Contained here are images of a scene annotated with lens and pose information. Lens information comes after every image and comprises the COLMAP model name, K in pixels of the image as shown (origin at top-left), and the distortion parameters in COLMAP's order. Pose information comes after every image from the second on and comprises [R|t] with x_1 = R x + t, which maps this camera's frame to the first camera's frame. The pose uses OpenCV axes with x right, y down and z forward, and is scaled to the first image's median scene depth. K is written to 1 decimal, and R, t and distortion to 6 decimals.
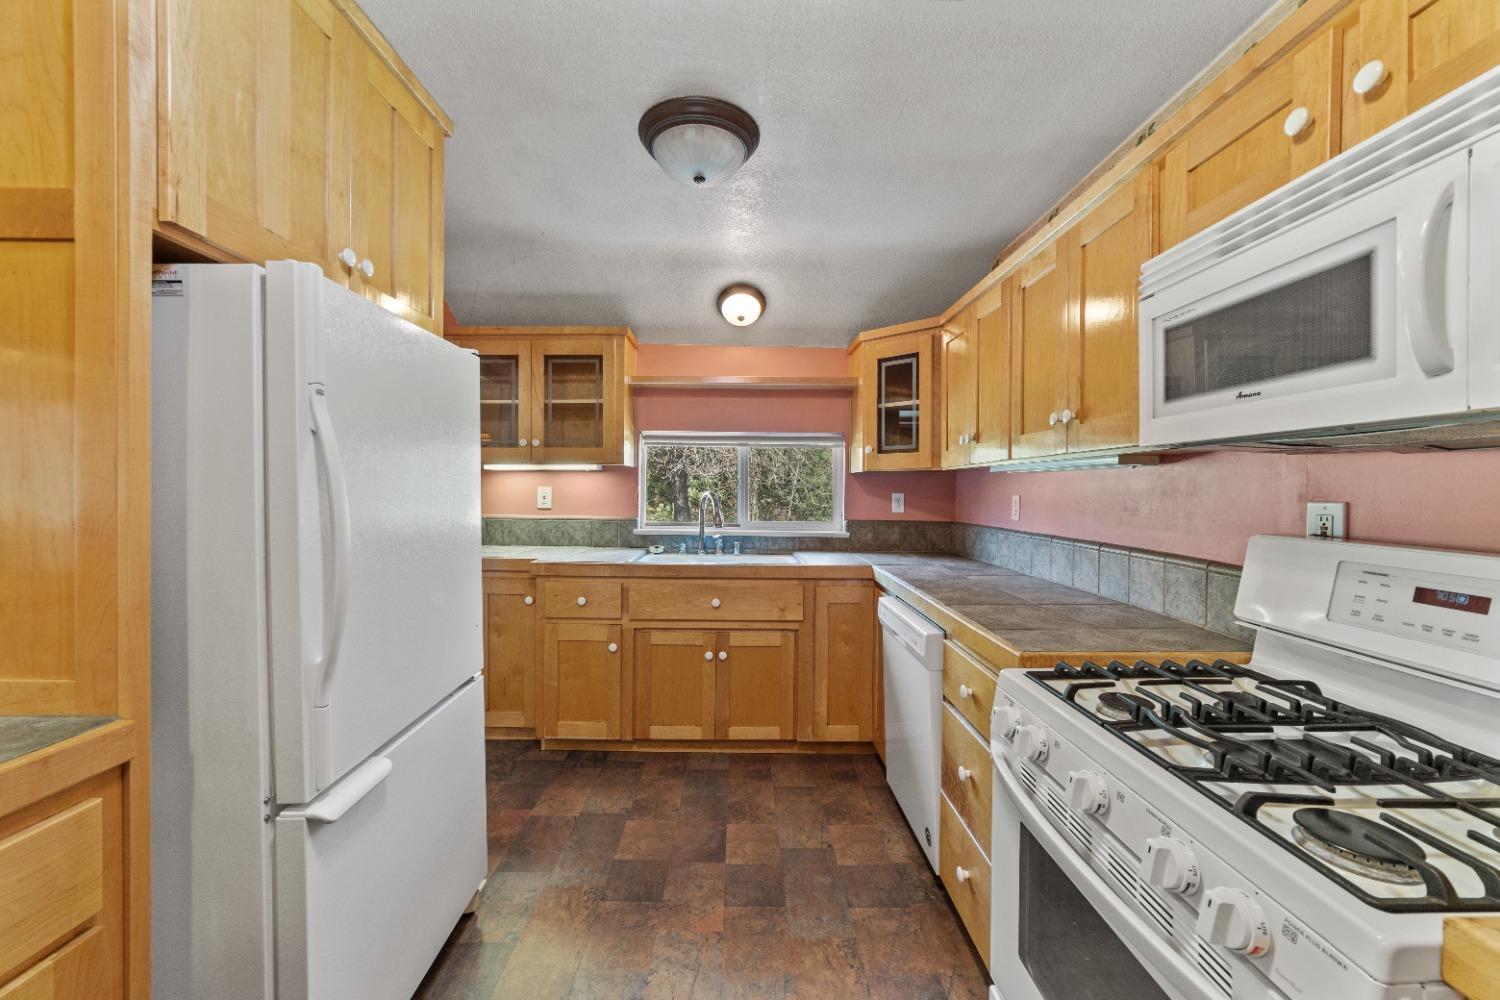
lens RADIAL K [[576.4, 0, 739.6], [0, 576.4, 492.7], [0, 0, 1]] dist [-0.021214, 0.005227]
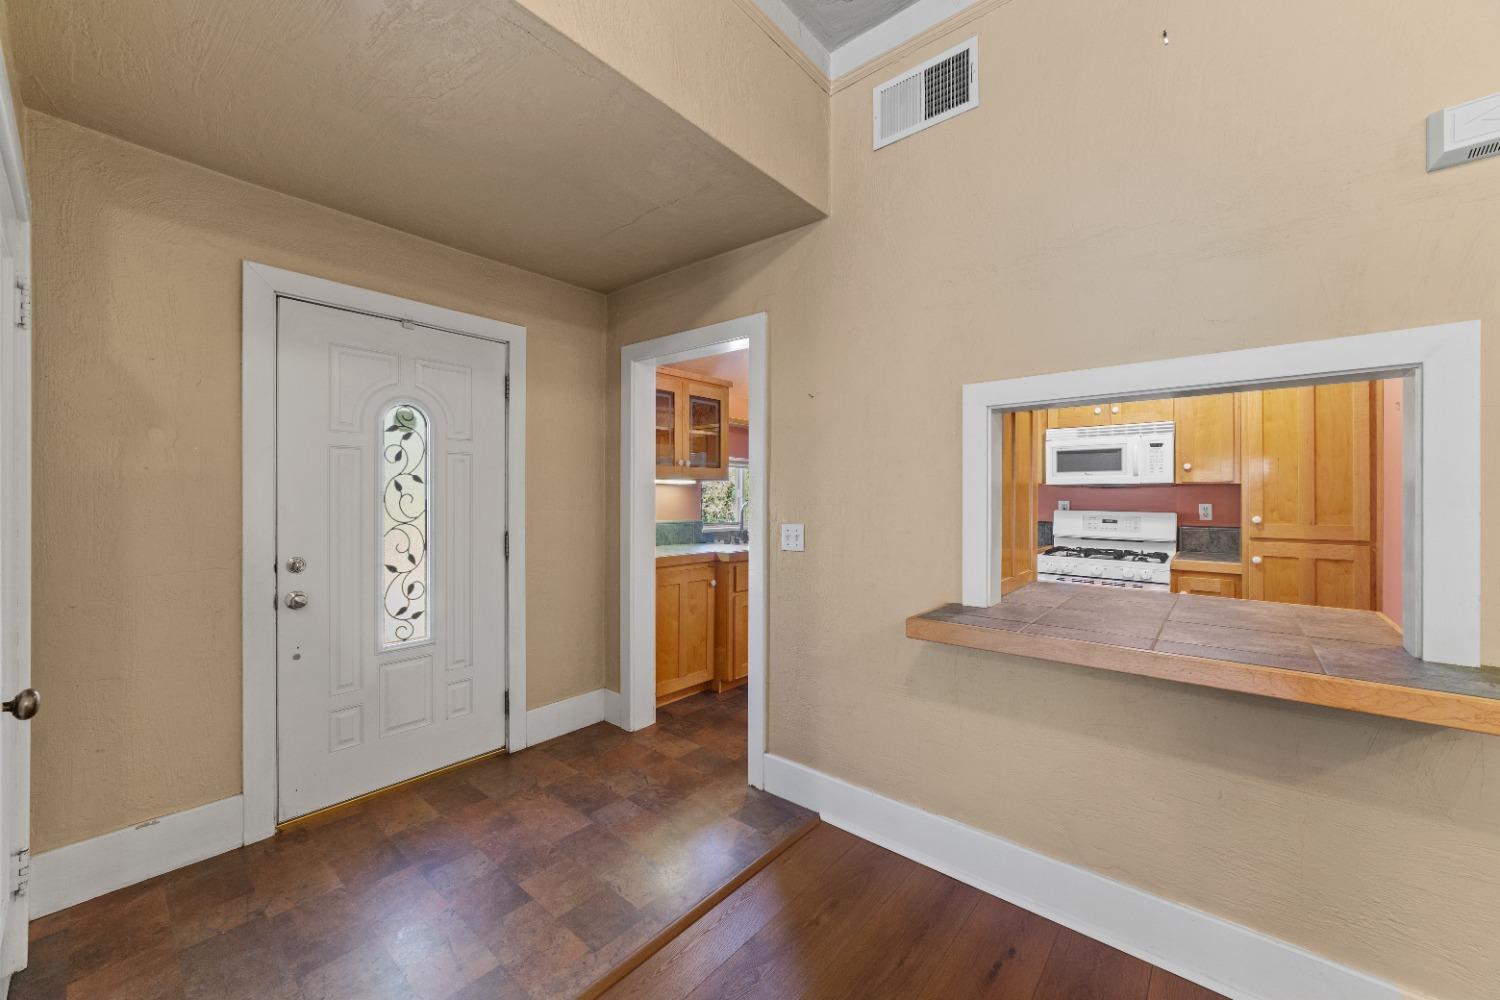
lens RADIAL K [[576.4, 0, 745.2], [0, 576.4, 501.5], [0, 0, 1]] dist [-0.021214, 0.005227]
pose [[0.647841, -0.013399, 0.761658, -2.190297], [0.009271, 0.999910, 0.009705, -0.022568], [-0.761719, 0.000774, 0.647907, 0.129466]]
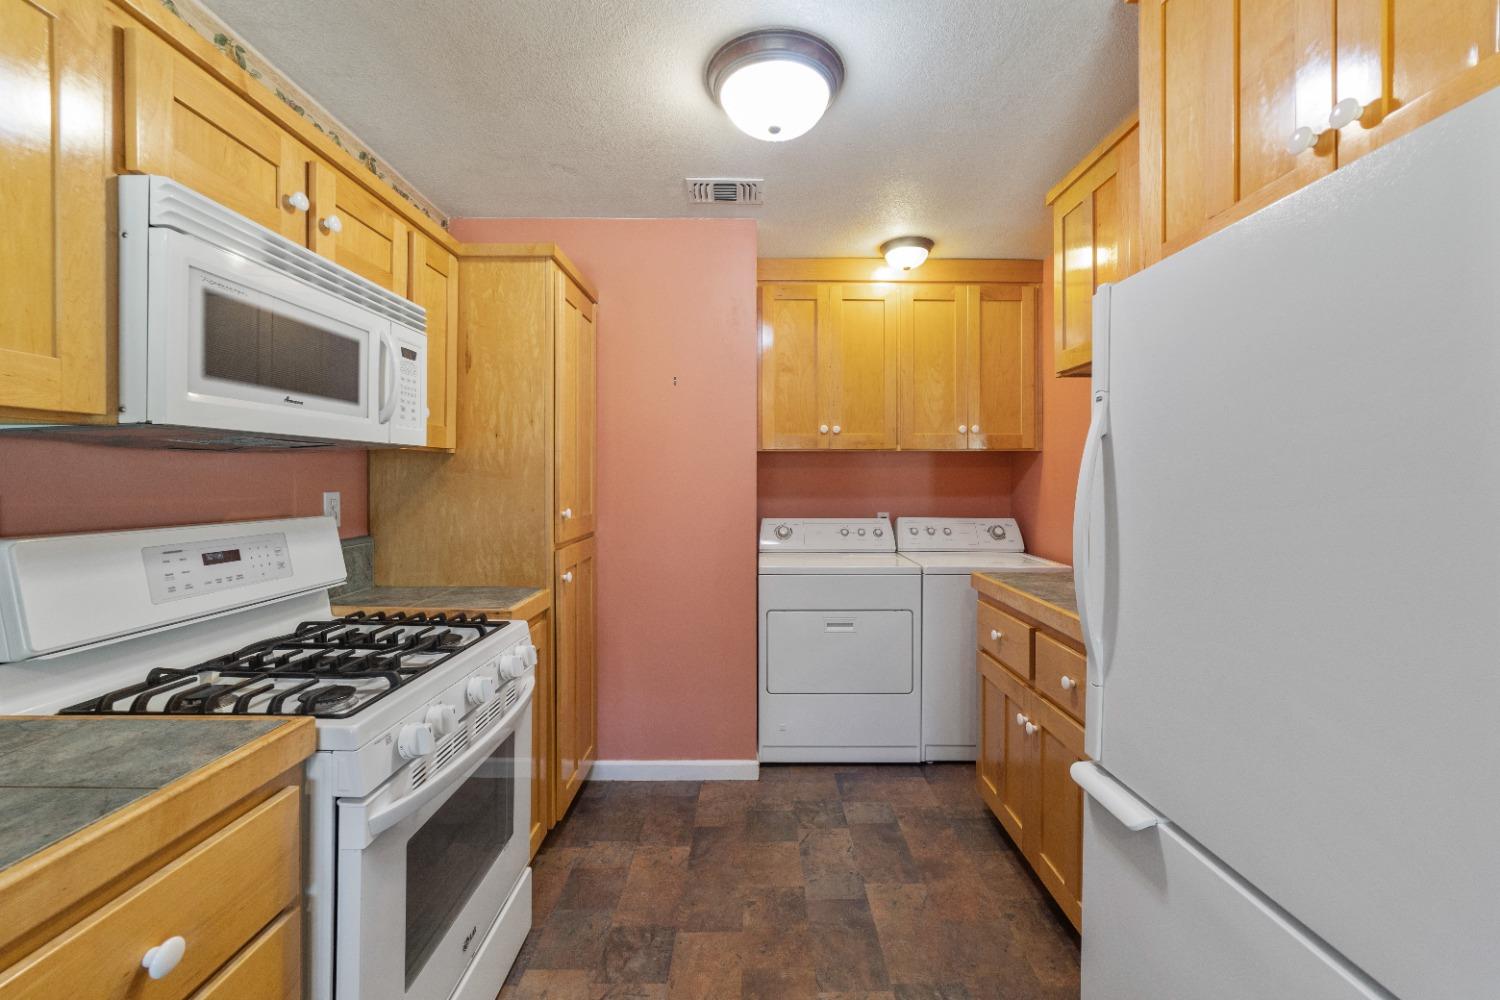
lens RADIAL K [[576.4, 0, 756.2], [0, 576.4, 480.8], [0, 0, 1]] dist [-0.021214, 0.005227]
pose [[-0.999867, -0.007671, -0.014401, -0.034768], [-0.007894, 0.999849, 0.015460, -0.018212], [0.014280, 0.015572, -0.999777, 1.280919]]
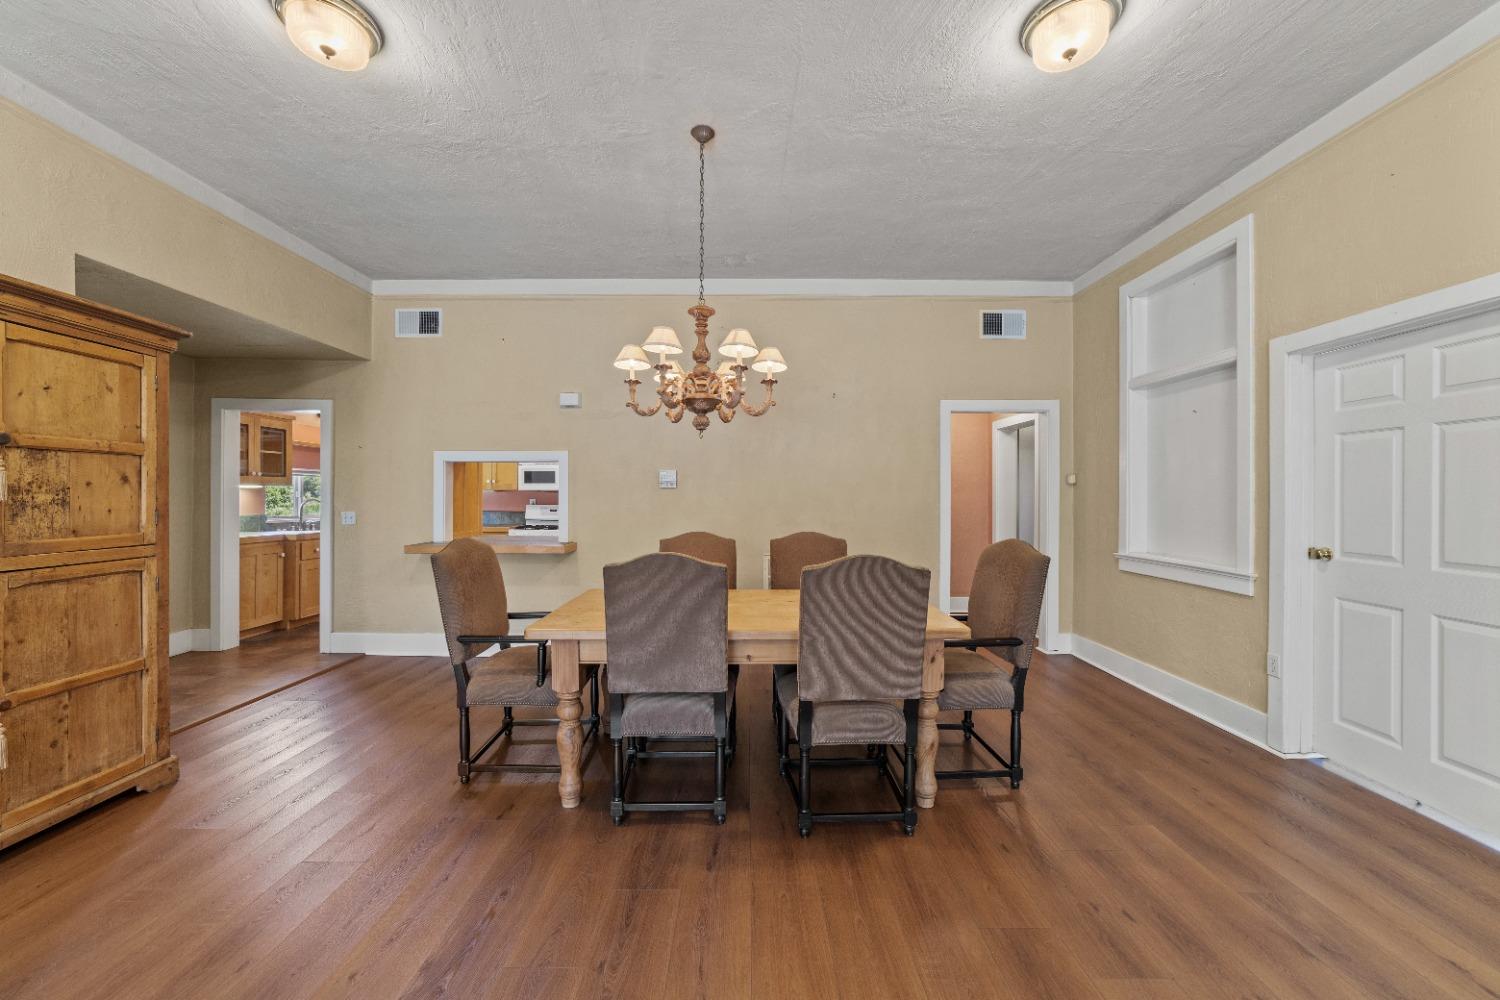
lens RADIAL K [[576.4, 0, 746.2], [0, 576.4, 494.4], [0, 0, 1]] dist [-0.021214, 0.005227]
pose [[-0.000632, -0.003120, 0.999995, -3.826336], [0.005810, 0.999978, 0.003123, -0.030918], [-0.999983, 0.005812, -0.000613, -0.980277]]
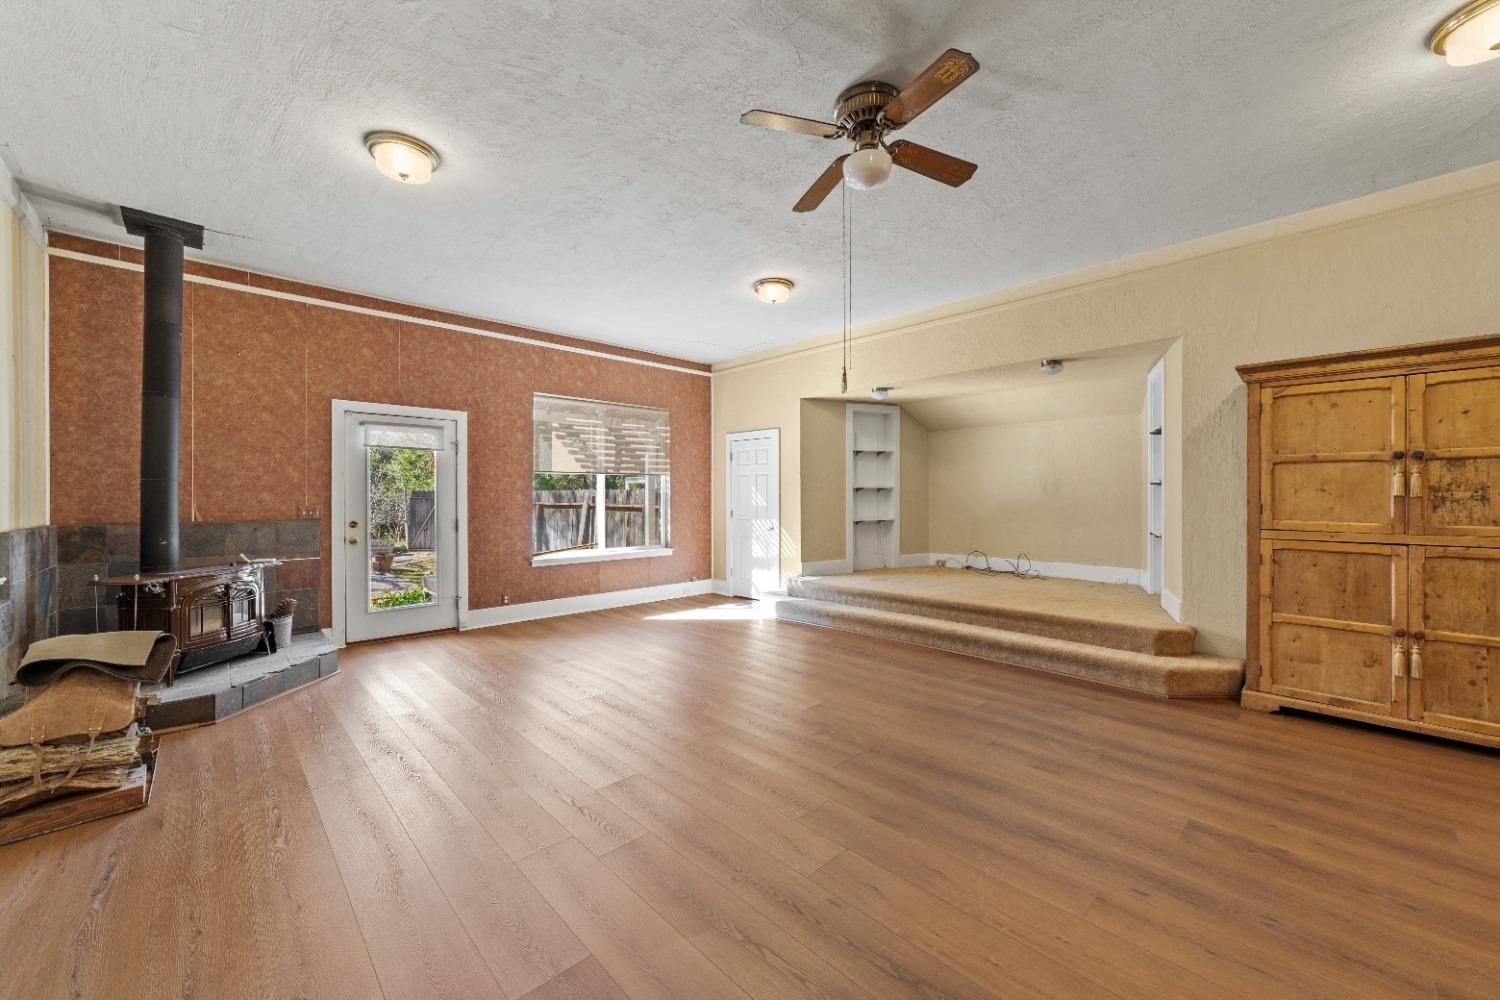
lens RADIAL K [[576.4, 0, 746.9], [0, 576.4, 494.9], [0, 0, 1]] dist [-0.021214, 0.005227]
pose [[0.689818, -0.008691, -0.723930, -2.802255], [0.001021, 0.999939, -0.011032, -0.011054], [0.723982, 0.006871, 0.689785, -2.139268]]
